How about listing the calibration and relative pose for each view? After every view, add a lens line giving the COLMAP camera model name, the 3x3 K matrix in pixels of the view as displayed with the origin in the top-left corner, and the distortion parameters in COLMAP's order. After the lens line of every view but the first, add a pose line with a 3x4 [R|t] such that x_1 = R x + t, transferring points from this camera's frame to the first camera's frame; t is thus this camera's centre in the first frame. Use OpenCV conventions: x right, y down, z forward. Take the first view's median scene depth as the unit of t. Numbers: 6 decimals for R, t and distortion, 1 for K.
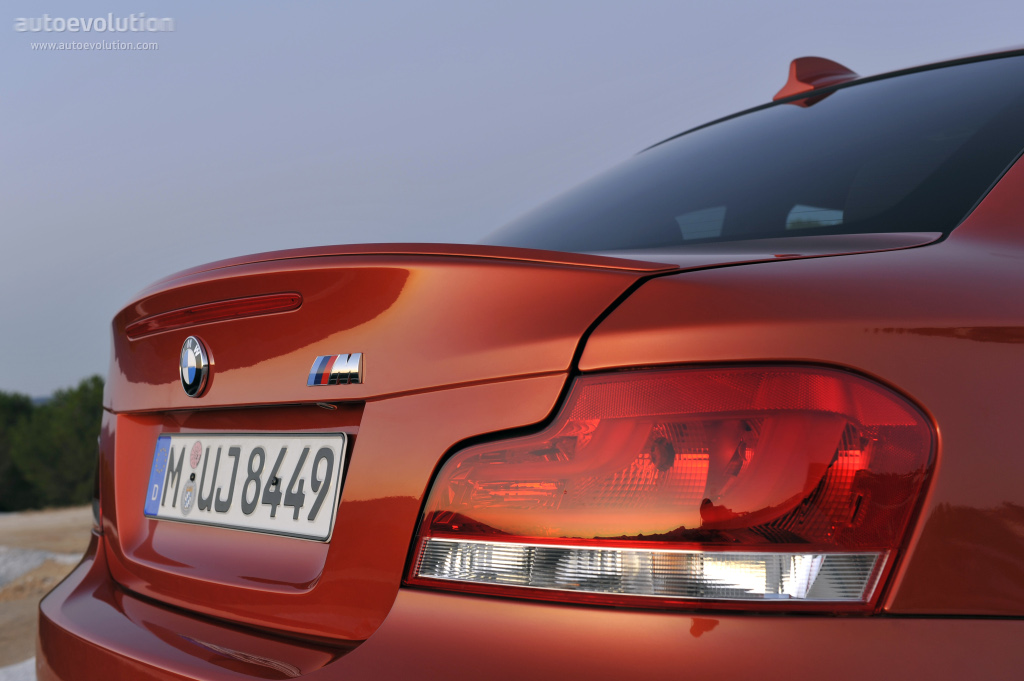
lens RADIAL K [[1252.3, 0, 517.6], [0, 1252.3, 341.7], [0, 0, 1]] dist [0.026998, 0.000000]
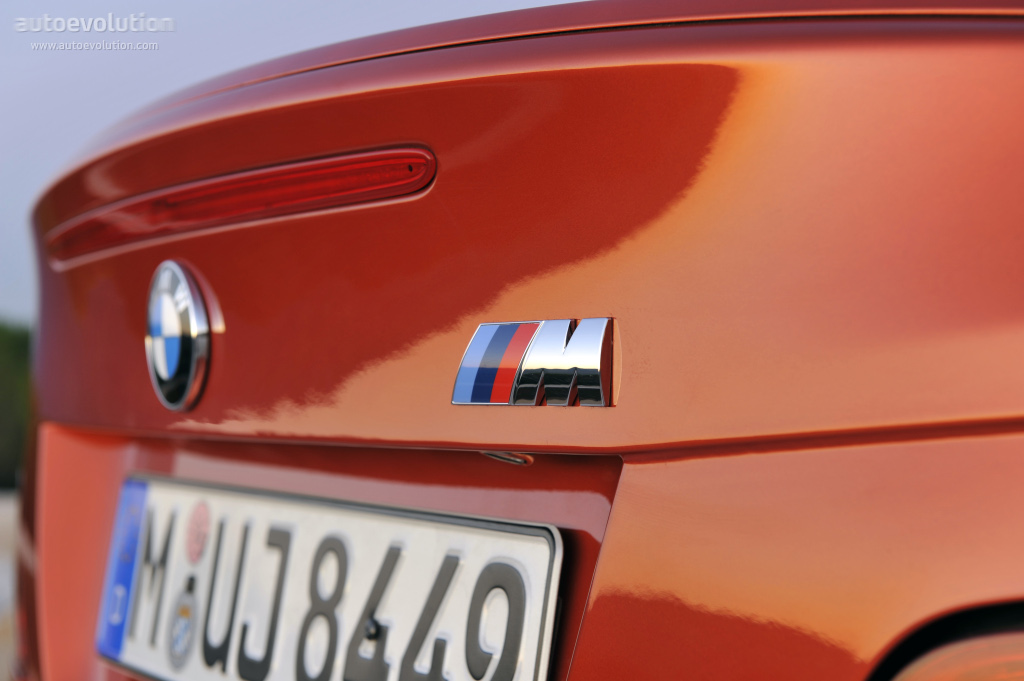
lens RADIAL K [[1919.3, 0, 512.1], [0, 1919.3, 340.1], [0, 0, 1]] dist [0.009245, 0.000000]
pose [[0.991650, -0.003332, -0.128915, -0.072033], [0.009868, 0.998696, 0.050093, -0.009588], [0.128580, -0.050947, 0.990390, 0.411905]]
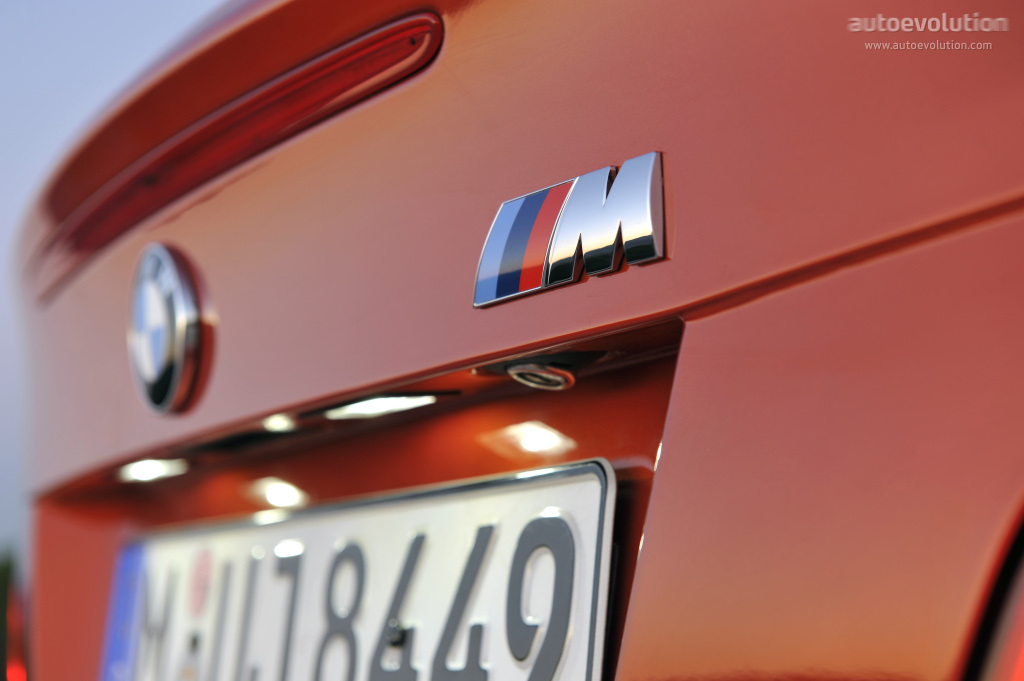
lens RADIAL K [[1919.3, 0, 506.6], [0, 1919.3, 336.0], [0, 0, 1]] dist [0.009245, 0.000000]
pose [[0.987094, -0.067507, -0.145215, -0.084823], [0.058751, 0.996234, -0.063769, 0.065209], [0.148973, 0.054414, 0.987343, 0.493111]]
